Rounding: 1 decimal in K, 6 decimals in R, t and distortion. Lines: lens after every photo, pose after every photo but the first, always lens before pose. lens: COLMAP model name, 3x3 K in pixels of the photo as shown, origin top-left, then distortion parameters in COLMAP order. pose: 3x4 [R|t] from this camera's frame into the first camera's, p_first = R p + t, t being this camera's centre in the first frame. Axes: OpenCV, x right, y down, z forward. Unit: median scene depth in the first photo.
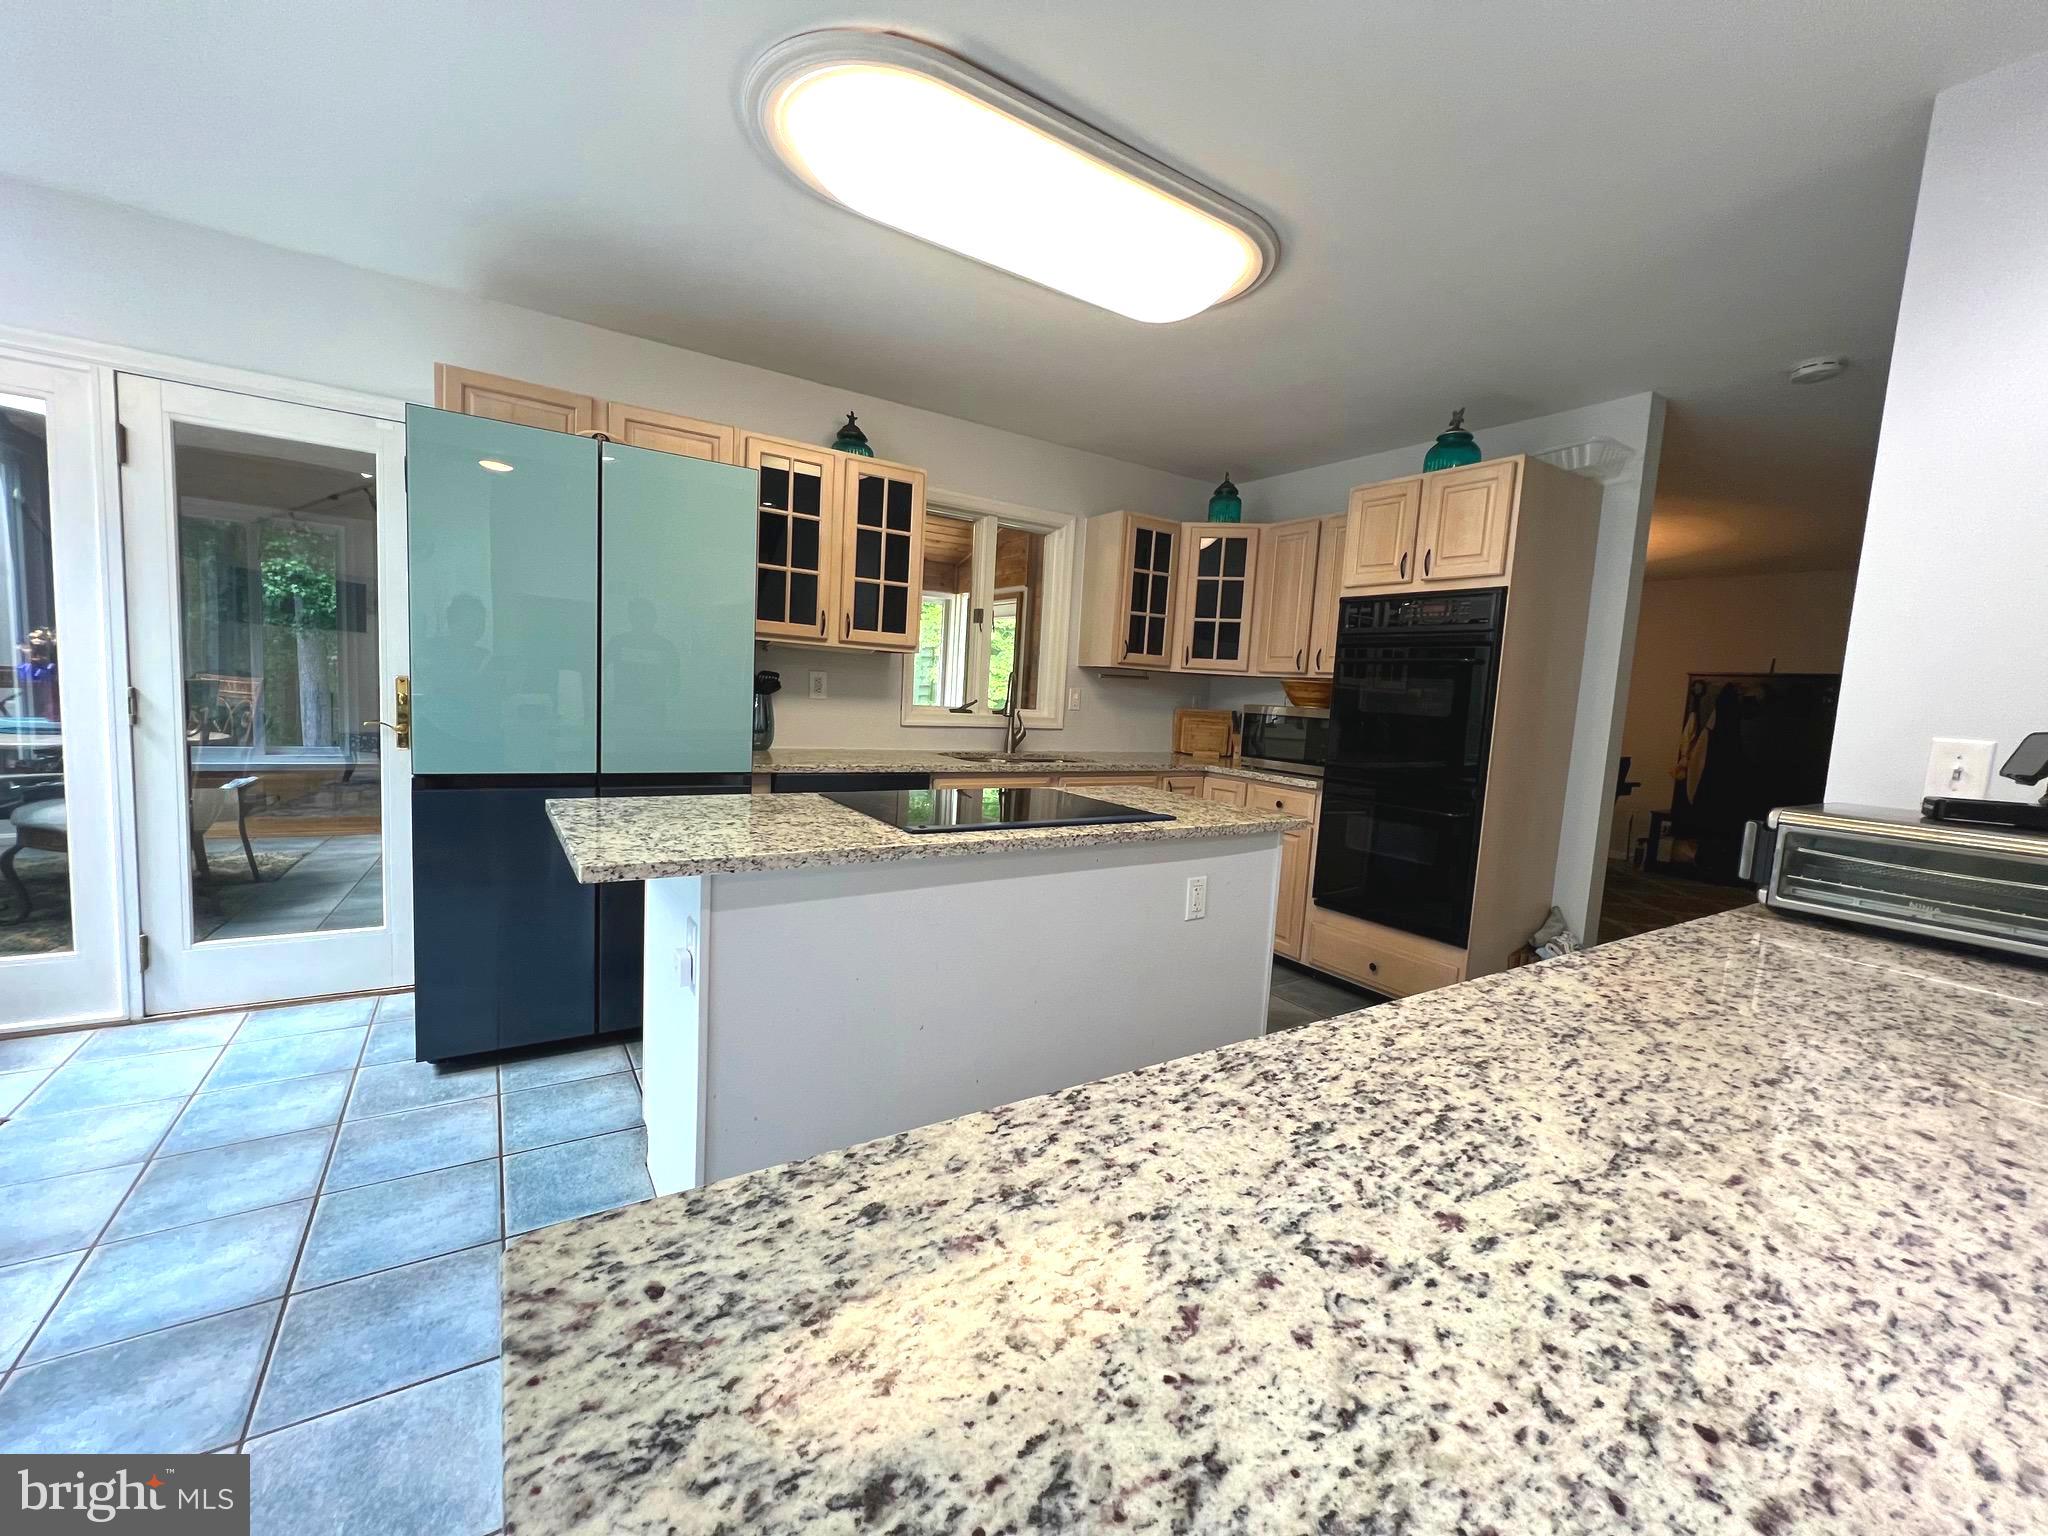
lens RADIAL K [[820.1, 0, 1028.5], [0, 820.1, 765.7], [0, 0, 1]] dist [-0.002214, 0.000520]
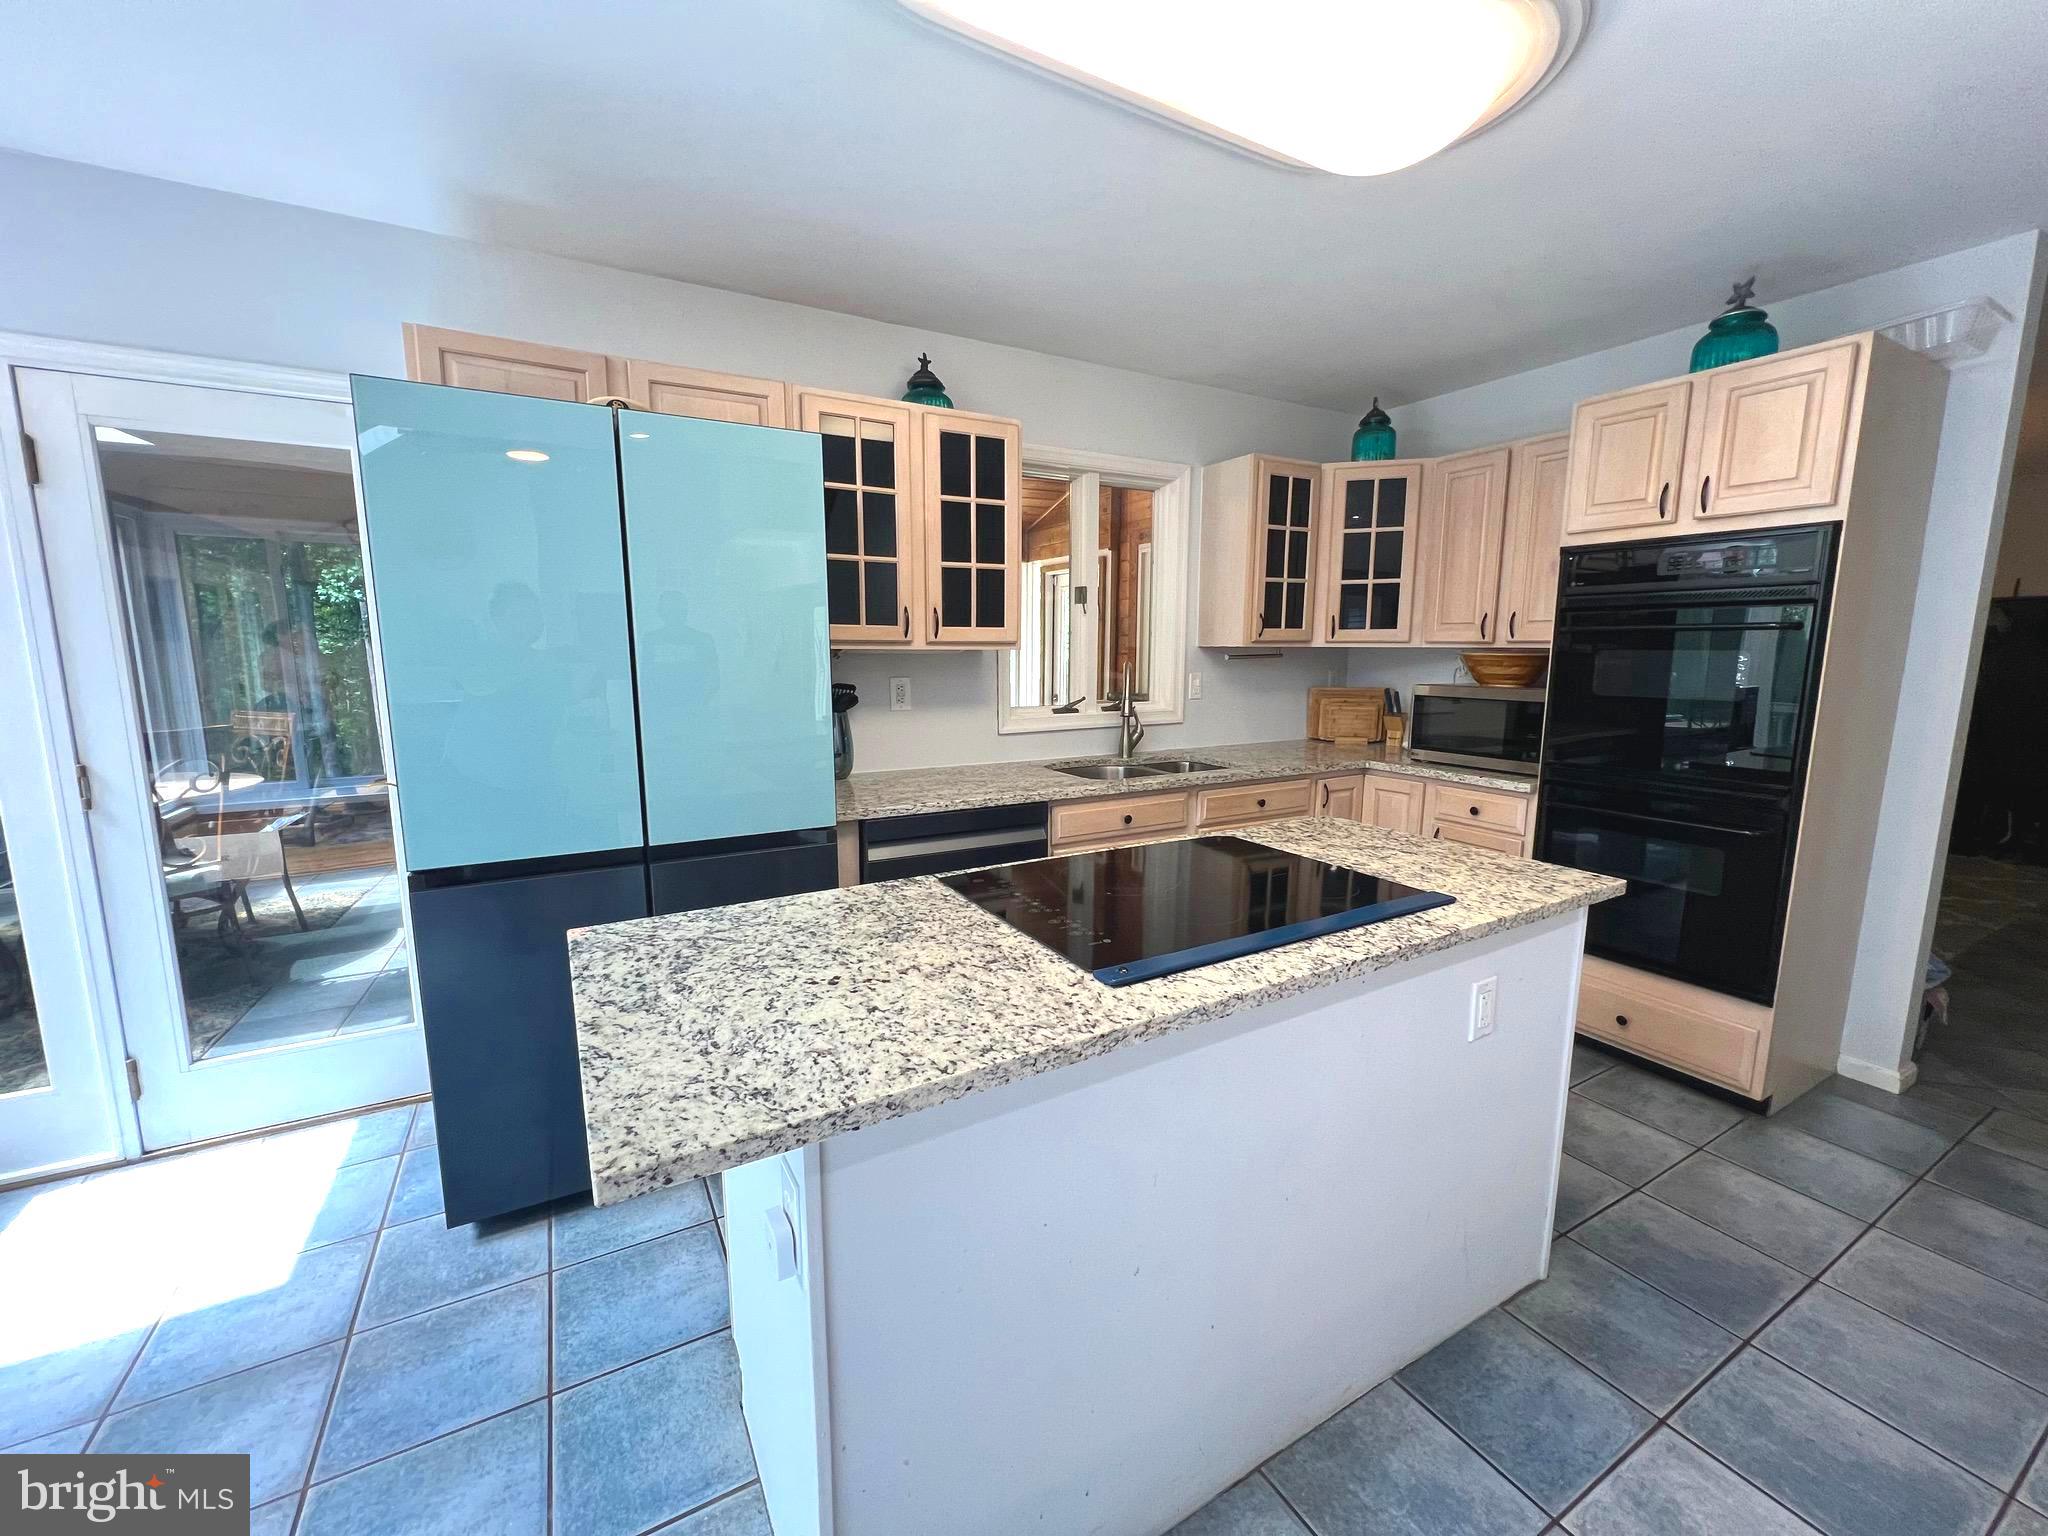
lens RADIAL K [[820.1, 0, 1027.2], [0, 820.1, 763.7], [0, 0, 1]] dist [-0.002214, 0.000520]
pose [[0.996540, -0.047647, -0.068095, -0.082667], [0.050844, 0.997646, 0.046016, -0.065226], [0.065743, -0.049319, 0.996617, 0.193768]]
